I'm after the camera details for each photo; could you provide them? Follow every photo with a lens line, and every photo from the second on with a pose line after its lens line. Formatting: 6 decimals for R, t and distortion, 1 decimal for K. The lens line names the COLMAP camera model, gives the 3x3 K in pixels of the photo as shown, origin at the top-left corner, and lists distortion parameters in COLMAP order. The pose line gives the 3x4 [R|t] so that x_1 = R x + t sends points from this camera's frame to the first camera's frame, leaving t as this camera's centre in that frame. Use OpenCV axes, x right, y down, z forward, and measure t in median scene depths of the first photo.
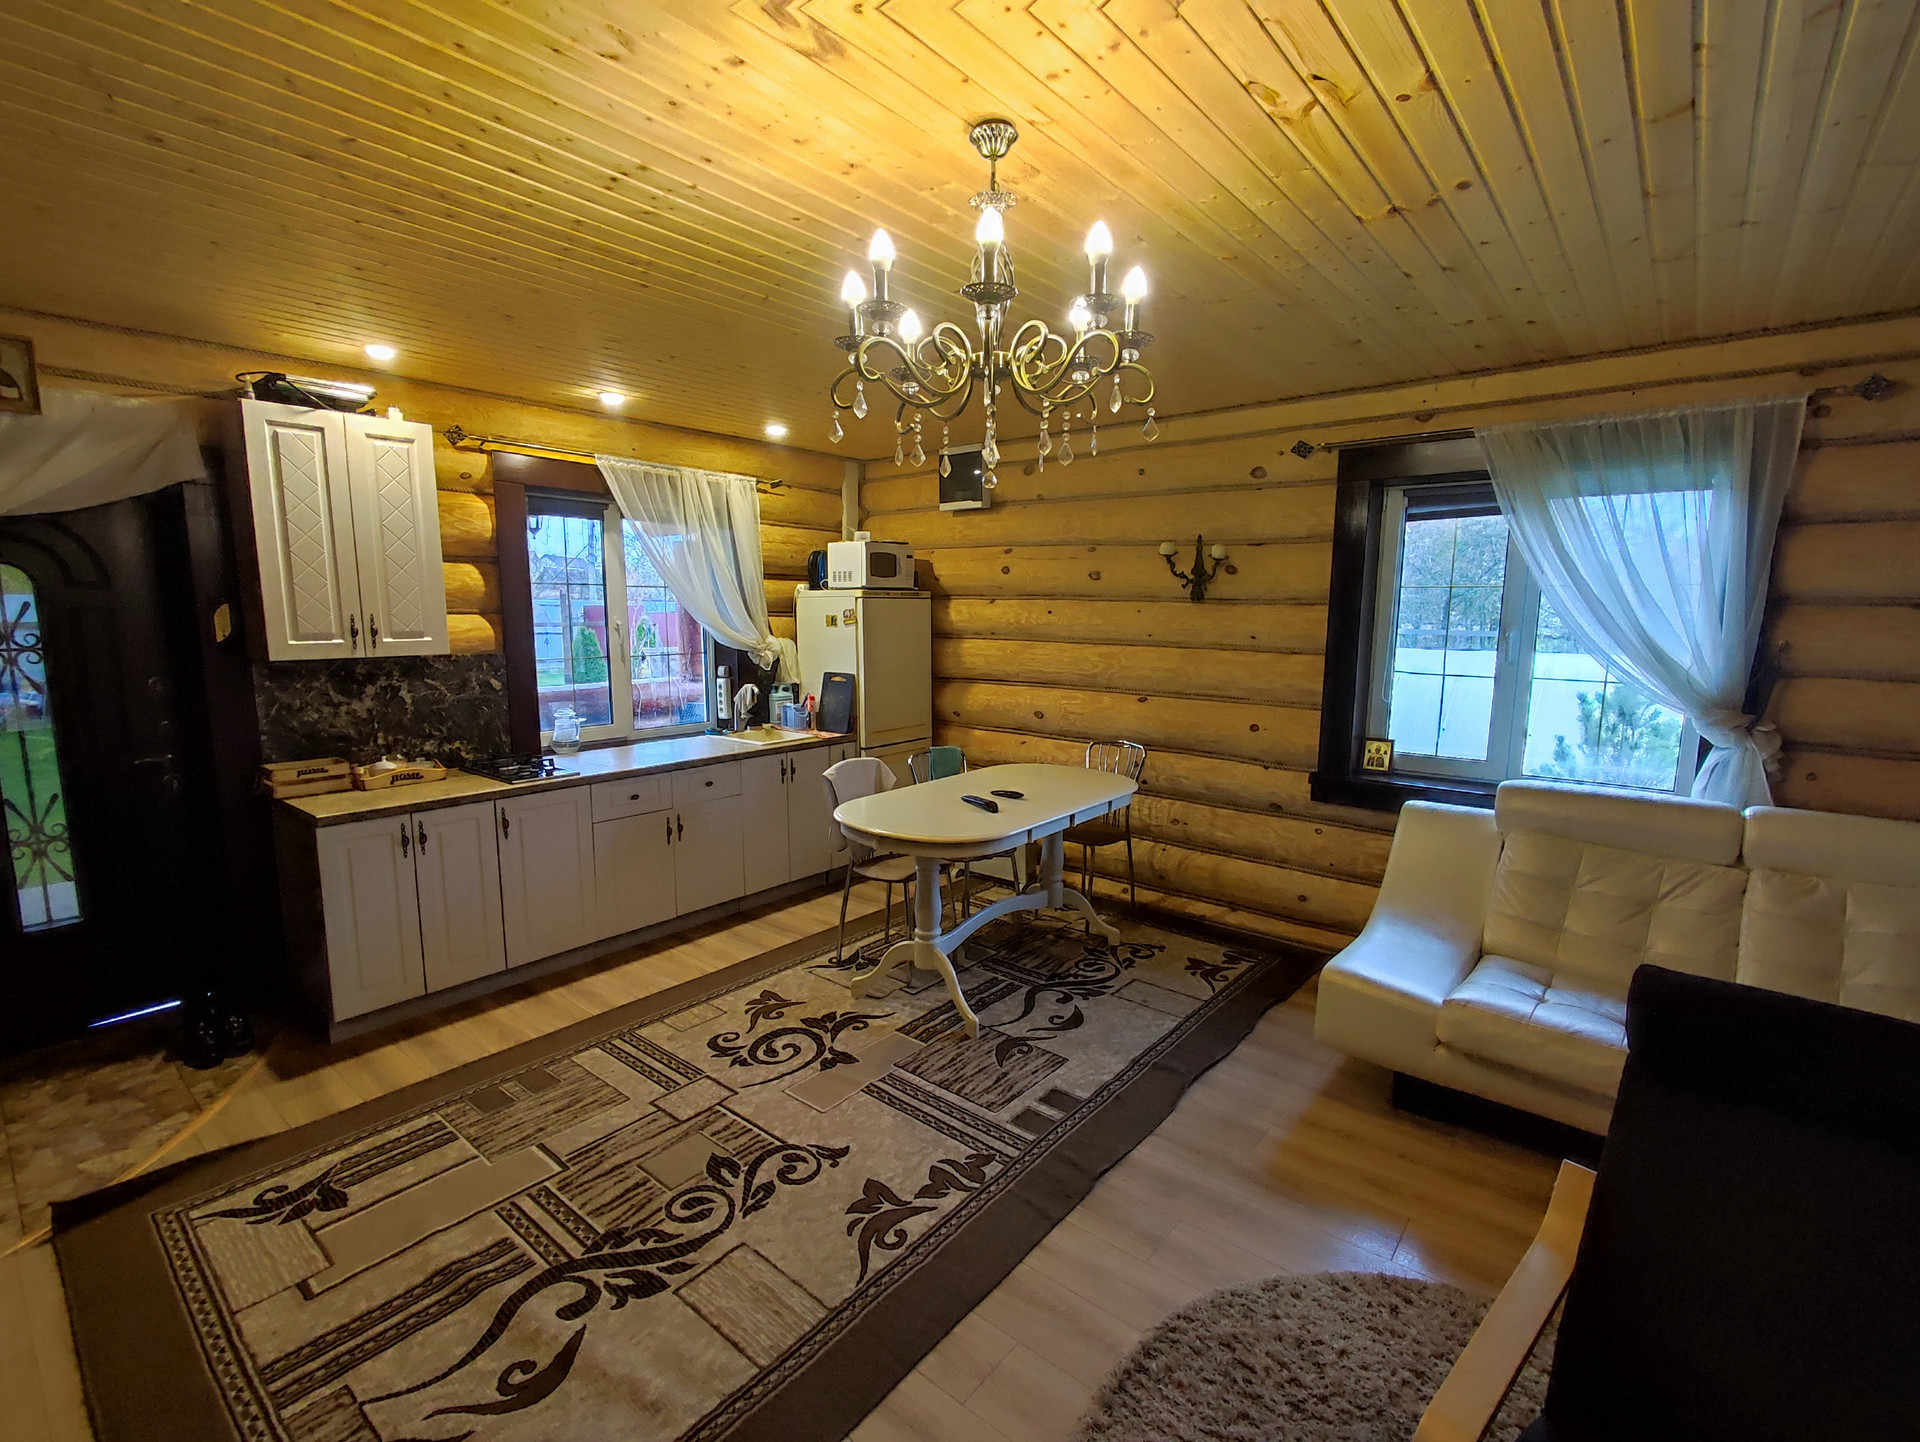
lens RADIAL K [[873.0, 0, 953.6], [0, 873.0, 732.6], [0, 0, 1]] dist [0.001362, -0.001648]
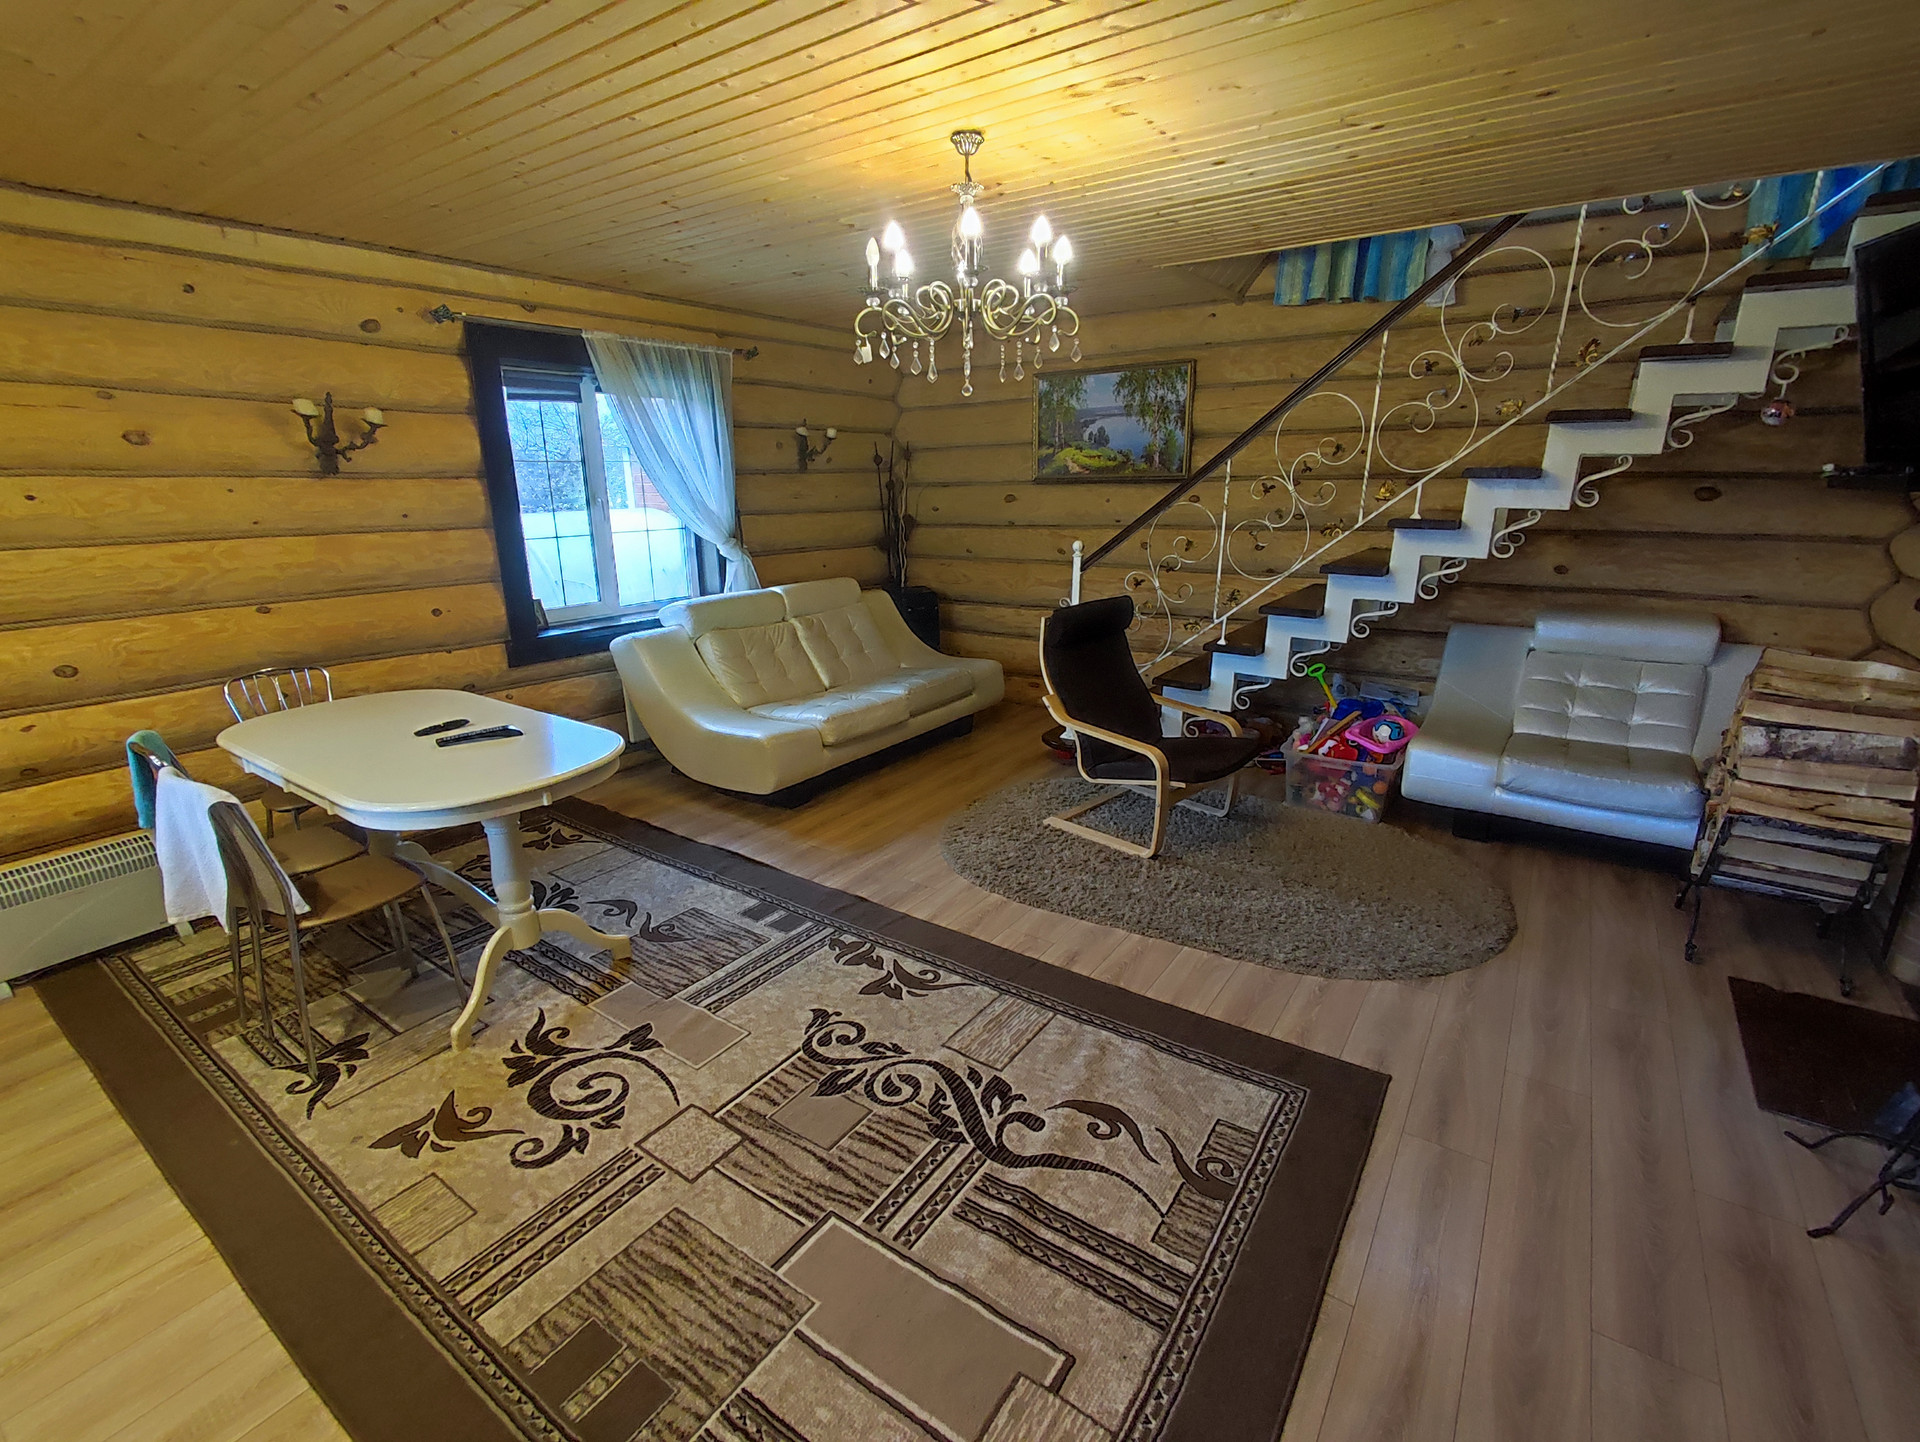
lens RADIAL K [[873.0, 0, 953.6], [0, 873.0, 732.6], [0, 0, 1]] dist [0.001362, -0.001648]
pose [[-0.082725, -0.291222, 0.953072, -0.939750], [0.150275, 0.941770, 0.300812, -0.121237], [-0.985177, 0.168107, -0.034145, 0.727062]]
